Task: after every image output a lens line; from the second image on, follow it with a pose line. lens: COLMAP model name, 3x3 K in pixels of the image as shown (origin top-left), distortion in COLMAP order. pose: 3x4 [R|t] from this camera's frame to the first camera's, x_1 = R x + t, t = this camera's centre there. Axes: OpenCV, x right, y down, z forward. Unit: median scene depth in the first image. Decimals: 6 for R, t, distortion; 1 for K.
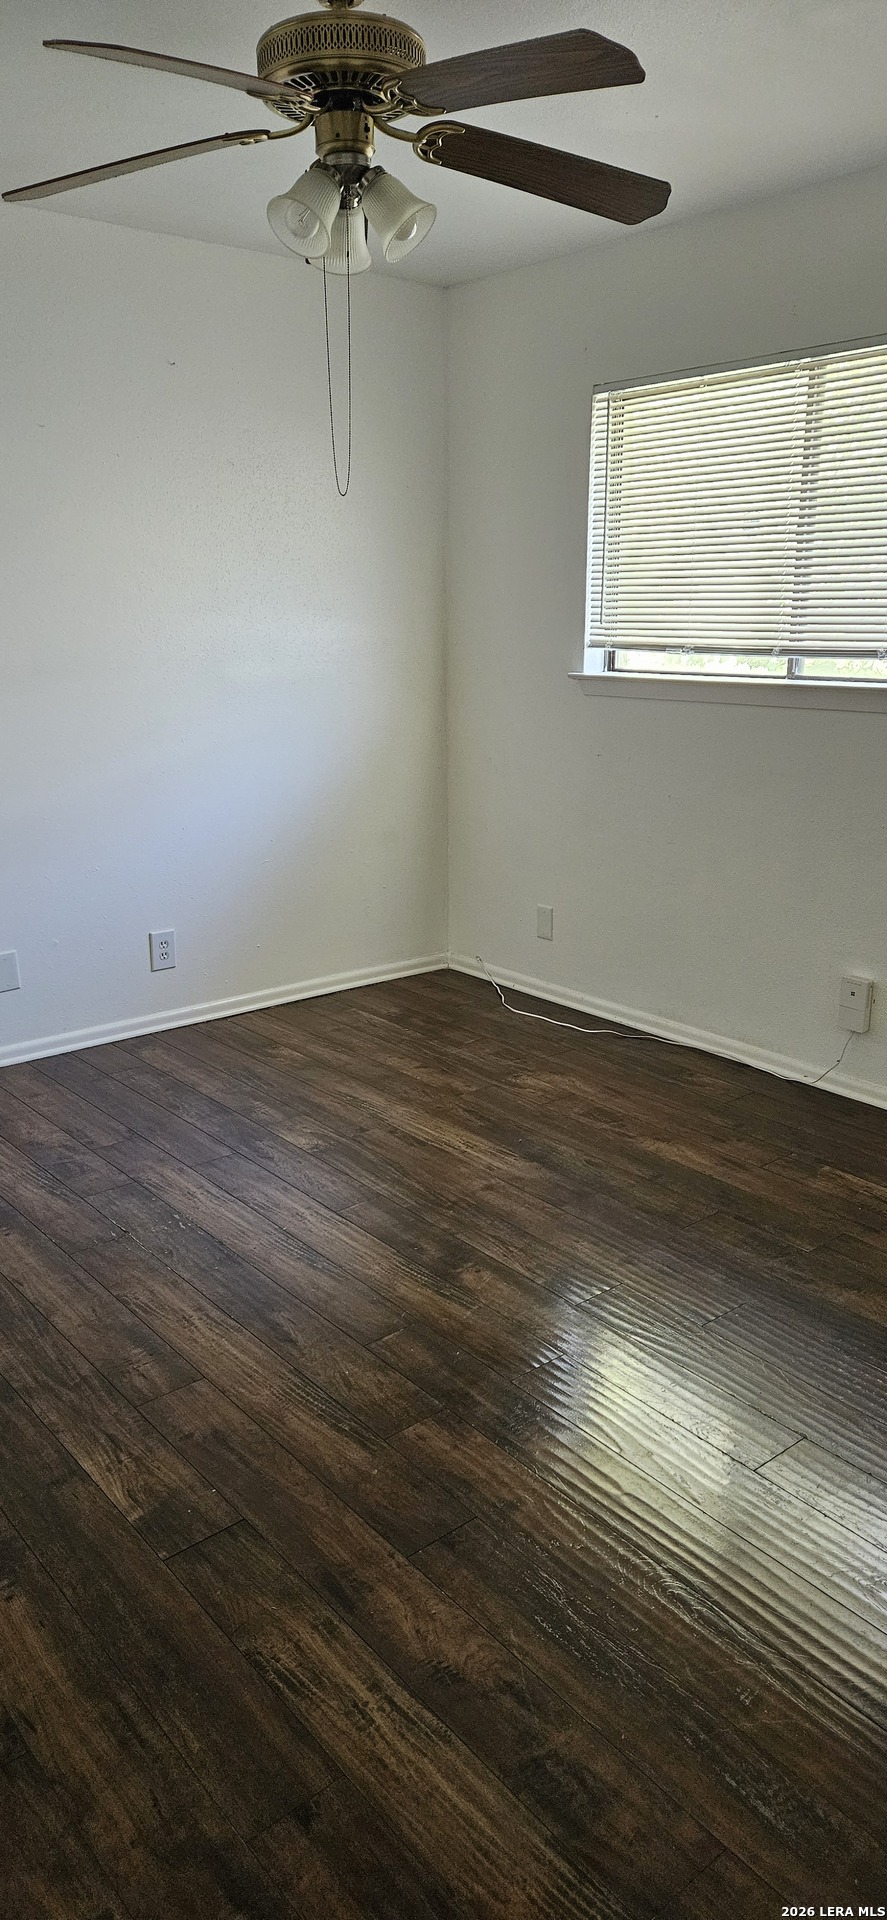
lens RADIAL K [[1275.4, 0, 448.5], [0, 1275.4, 949.4], [0, 0, 1]] dist [0.081991, -0.083120]
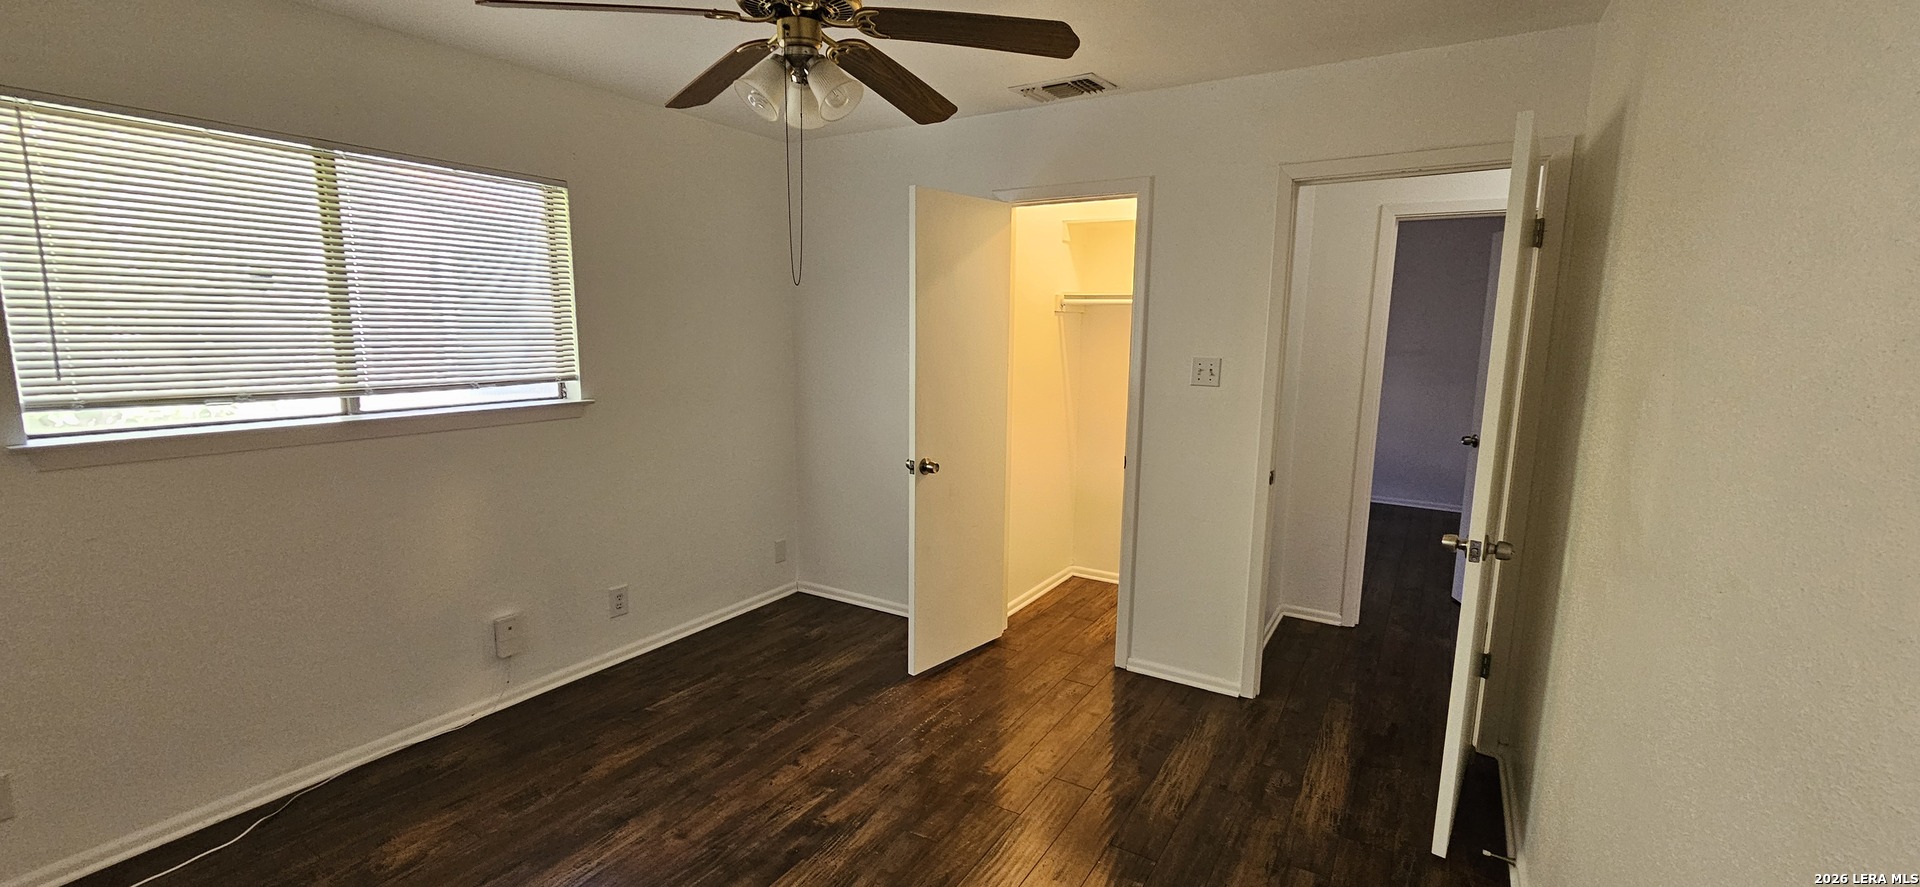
lens RADIAL K [[763.9, 0, 960.0], [0, 763.9, 443.5], [0, 0, 1]] dist [0.000528, 0.000112]
pose [[-0.308137, -0.141079, 0.940823, -0.646428], [0.234373, 0.947205, 0.218798, -0.247270], [-0.922020, 0.287923, -0.258804, 0.812622]]
